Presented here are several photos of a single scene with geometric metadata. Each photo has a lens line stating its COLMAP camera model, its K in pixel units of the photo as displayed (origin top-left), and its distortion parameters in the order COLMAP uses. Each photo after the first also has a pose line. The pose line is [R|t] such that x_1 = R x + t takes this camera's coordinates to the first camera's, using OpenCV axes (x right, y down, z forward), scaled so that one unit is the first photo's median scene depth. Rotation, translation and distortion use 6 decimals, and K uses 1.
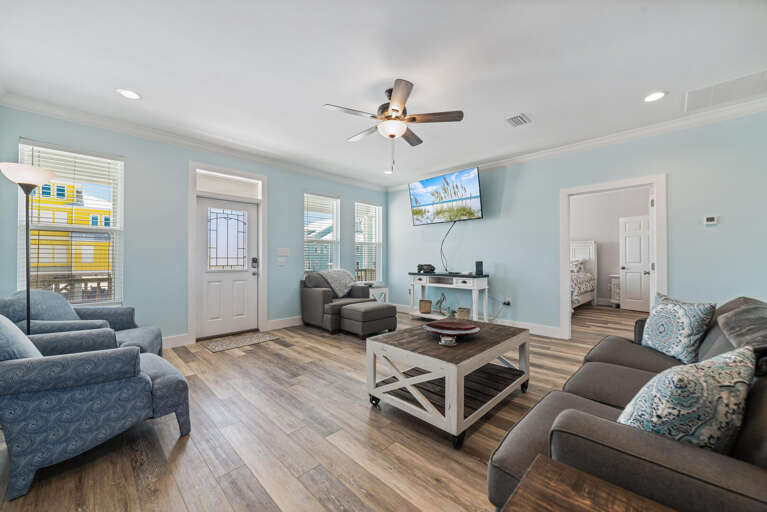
lens RADIAL K [[292.1, 0, 383.7], [0, 292.1, 257.7], [0, 0, 1]] dist [-0.006162, 0.000103]
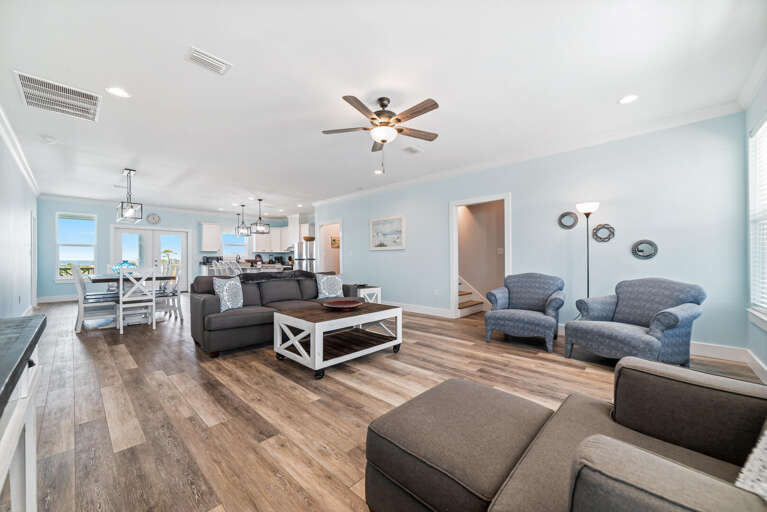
lens RADIAL K [[292.1, 0, 381.1], [0, 292.1, 261.2], [0, 0, 1]] dist [-0.006162, 0.000103]
pose [[-0.999768, 0.006398, -0.020583, 0.032428], [0.006357, 0.999978, 0.002071, 0.016861], [0.020596, 0.001939, -0.999786, 1.193549]]
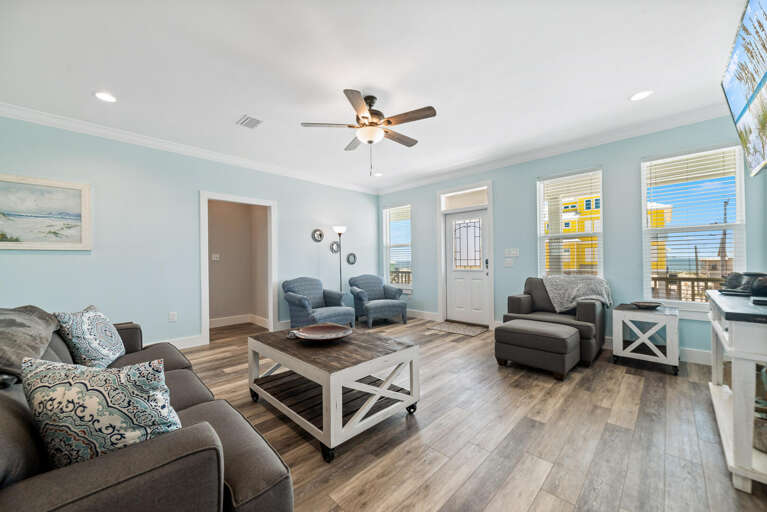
lens RADIAL K [[292.1, 0, 385.3], [0, 292.1, 257.4], [0, 0, 1]] dist [-0.006162, 0.000103]
pose [[0.009277, -0.010453, -0.999902, 0.603470], [0.012027, 0.999874, -0.010341, 0.000287], [0.999885, -0.011930, 0.009402, 0.594710]]
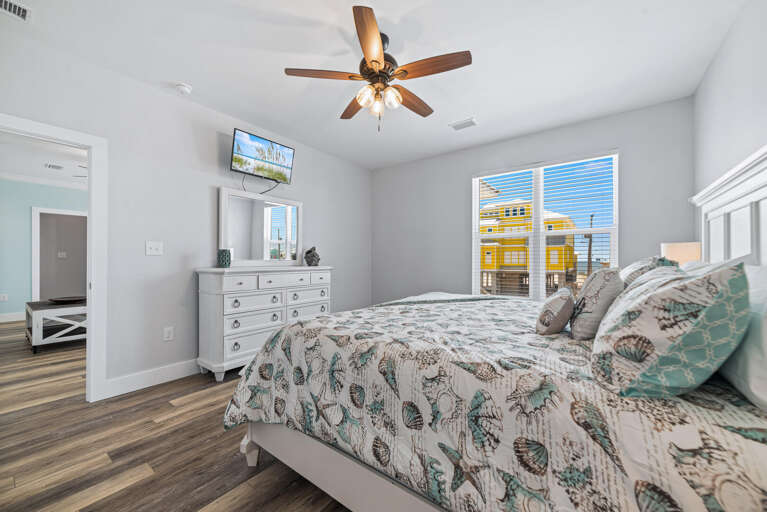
lens RADIAL K [[292.1, 0, 380.2], [0, 292.1, 253.4], [0, 0, 1]] dist [-0.006162, 0.000103]
pose [[-0.120361, 0.003518, 0.992724, -1.102870], [-0.003228, 0.999987, -0.003935, 0.196477], [-0.992725, -0.003678, -0.120348, 0.753310]]
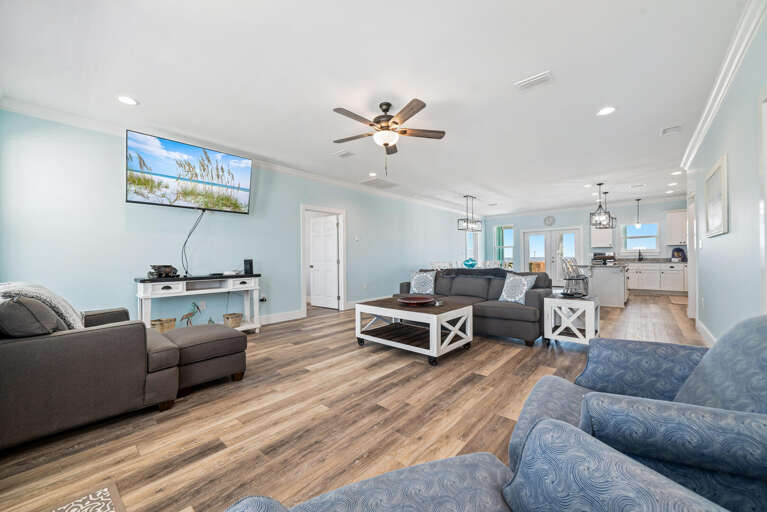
lens RADIAL K [[292.1, 0, 386.8], [0, 292.1, 259.7], [0, 0, 1]] dist [-0.006162, 0.000103]
pose [[-0.054396, 0.001335, 0.998519, -0.627868], [0.008302, 0.999965, -0.000884, 0.017286], [-0.998485, 0.008242, -0.054405, 0.611536]]
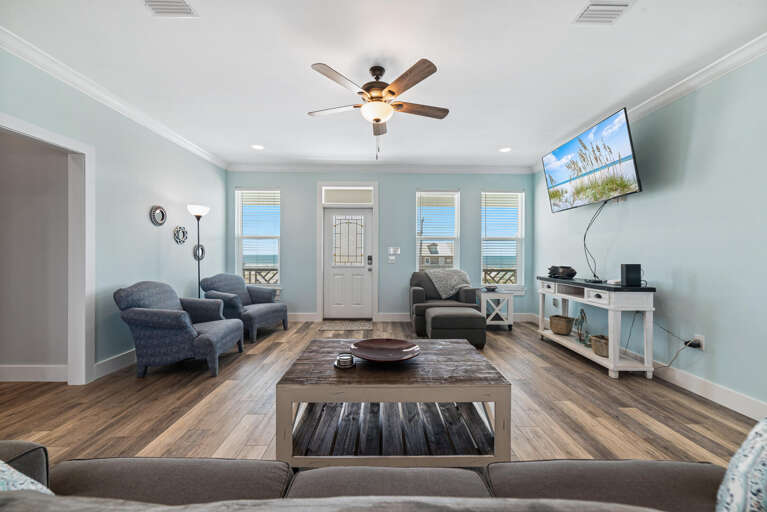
lens RADIAL K [[292.1, 0, 385.0], [0, 292.1, 254.0], [0, 0, 1]] dist [-0.006162, 0.000103]
pose [[0.717291, 0.002828, -0.696768, 0.380512], [-0.004938, 0.999987, -0.001025, -0.005488], [0.696756, 0.004176, 0.717296, 0.217285]]
